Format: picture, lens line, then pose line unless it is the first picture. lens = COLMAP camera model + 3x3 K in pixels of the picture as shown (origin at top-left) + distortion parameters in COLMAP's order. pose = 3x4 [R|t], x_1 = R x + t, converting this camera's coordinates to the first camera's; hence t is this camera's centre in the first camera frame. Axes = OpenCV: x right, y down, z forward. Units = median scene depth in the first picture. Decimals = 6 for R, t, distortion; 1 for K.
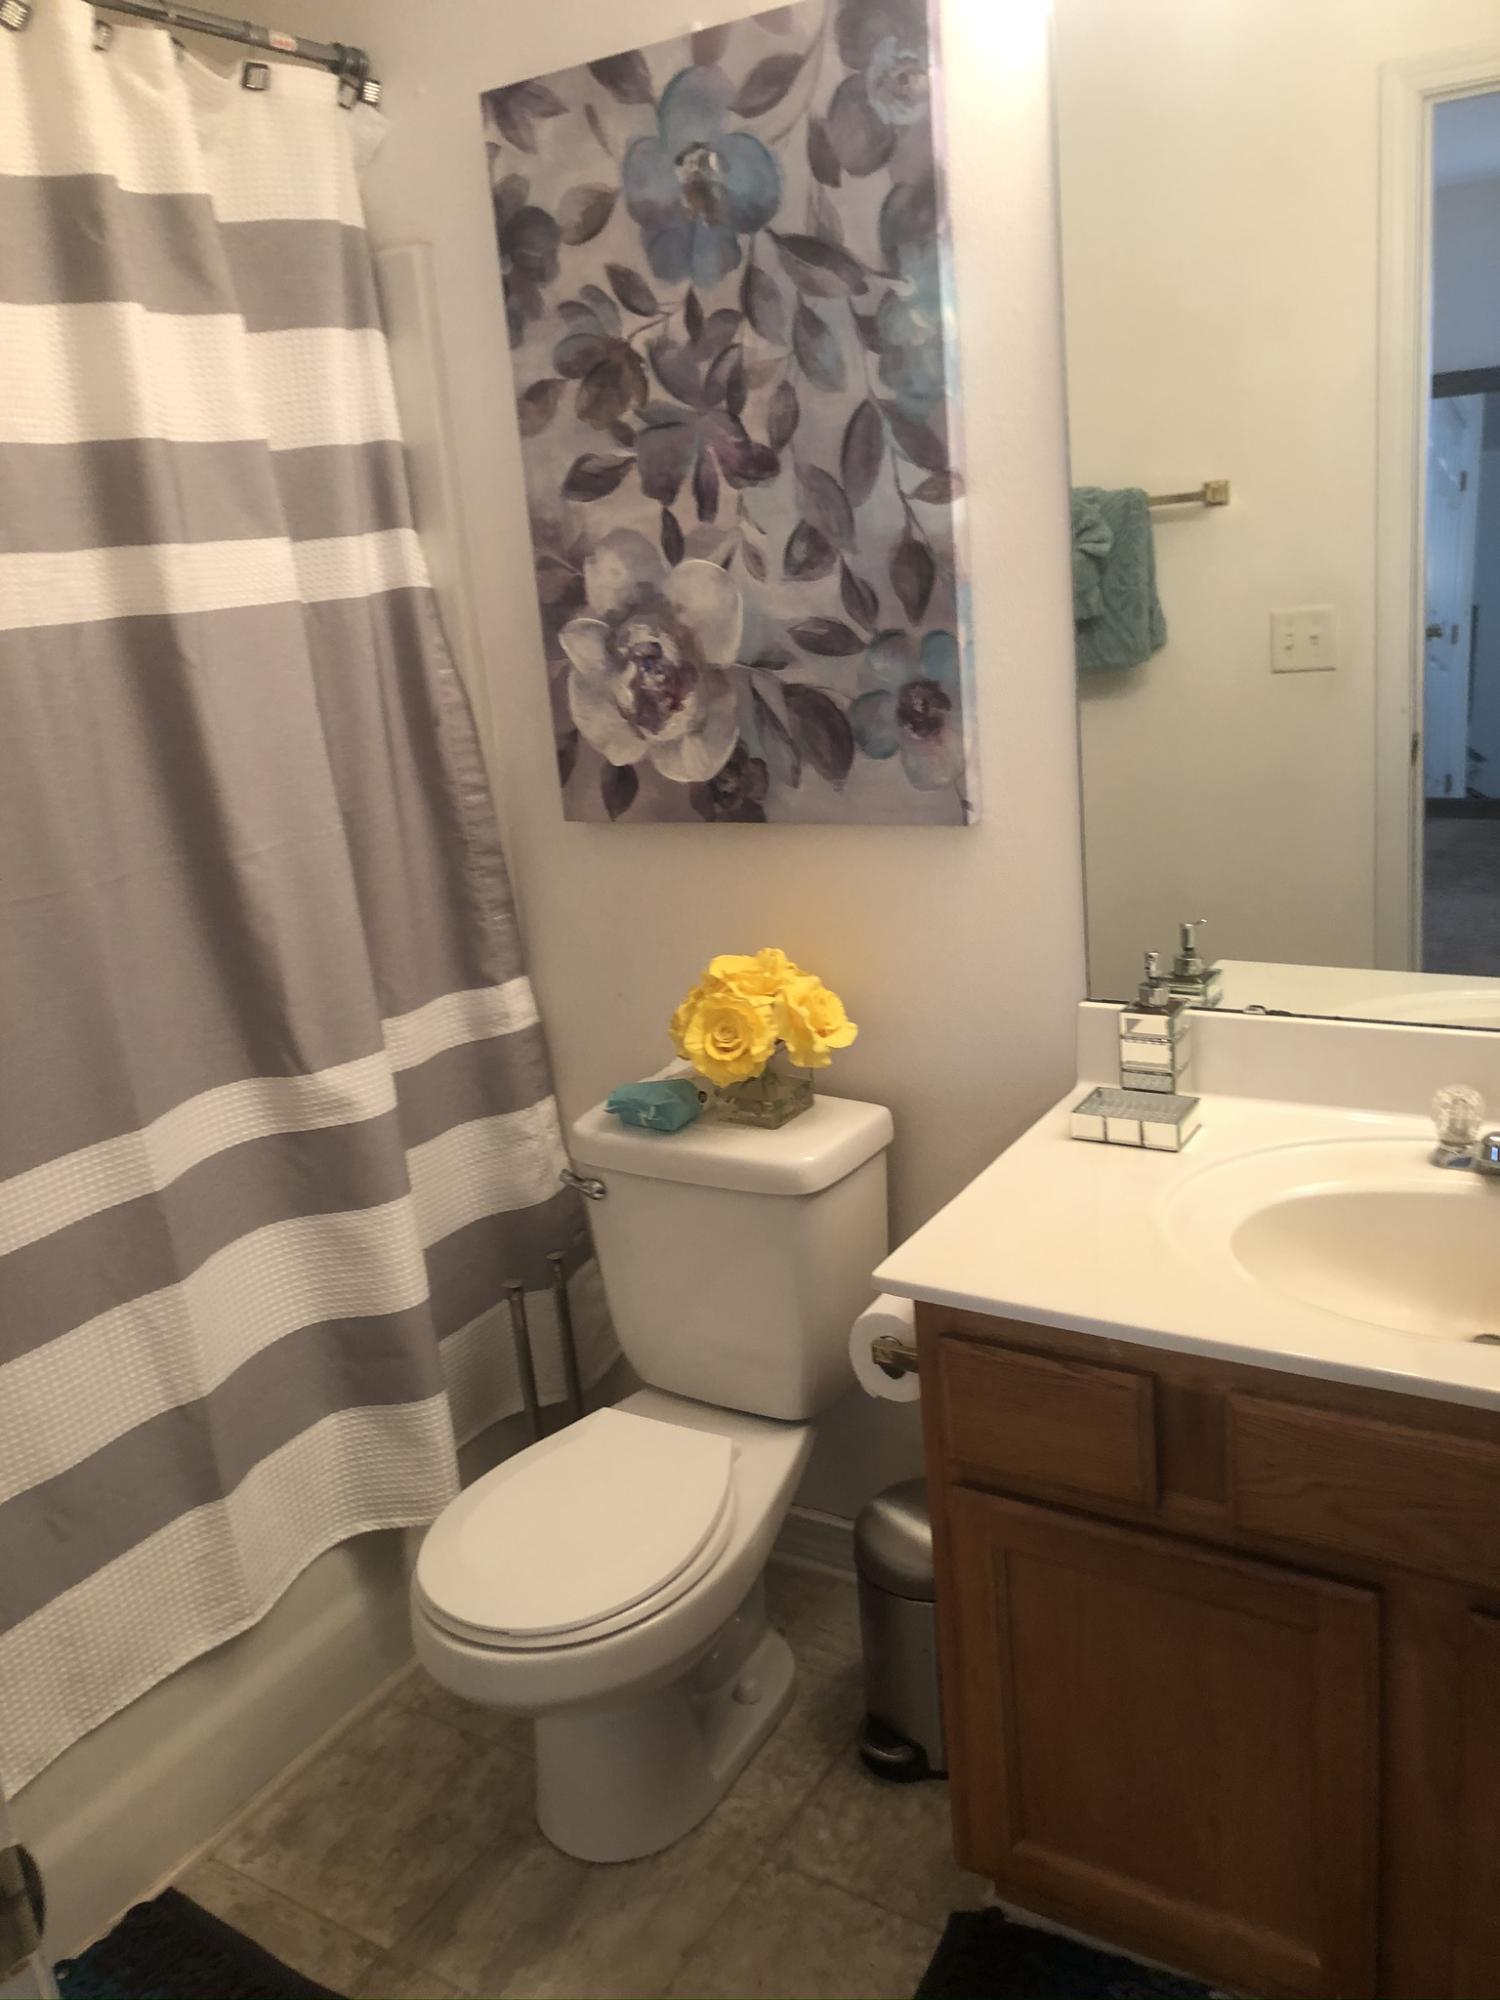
lens RADIAL K [[1613.1, 0, 753.3], [0, 1613.1, 988.1], [0, 0, 1]] dist [0.113274, -0.266263]
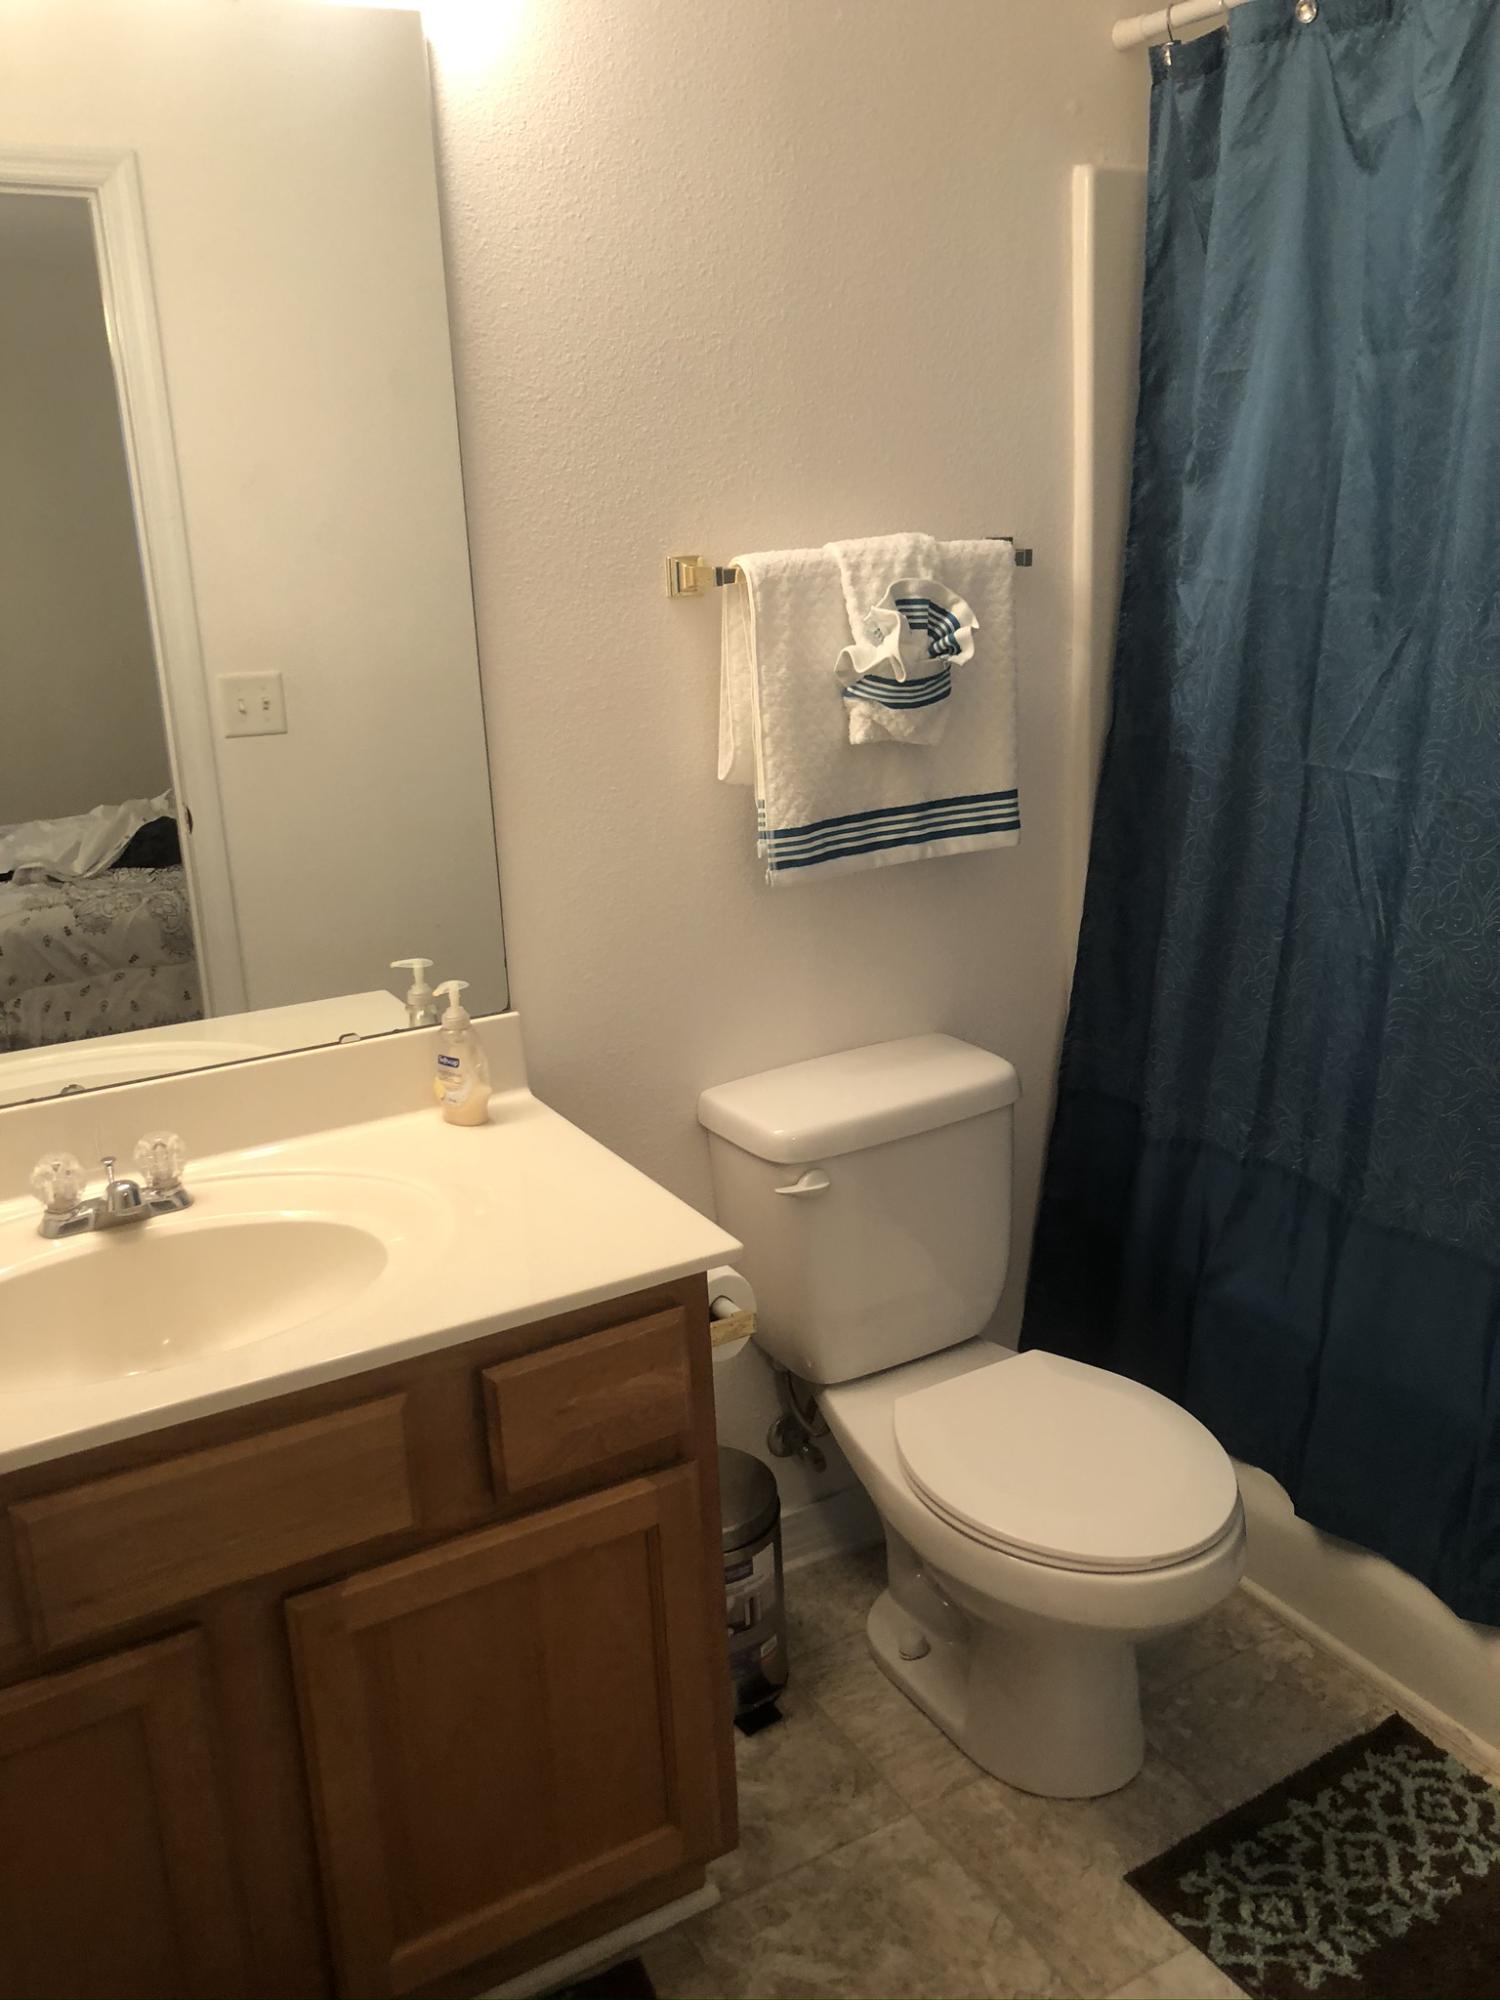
lens RADIAL K [[1613.1, 0, 753.3], [0, 1613.1, 988.1], [0, 0, 1]] dist [0.113274, -0.266263]
pose [[0.484983, -0.179238, 0.855959, -0.214537], [0.229966, 0.970463, 0.072918, -0.016016], [-0.843746, 0.161478, 0.511877, 0.092703]]
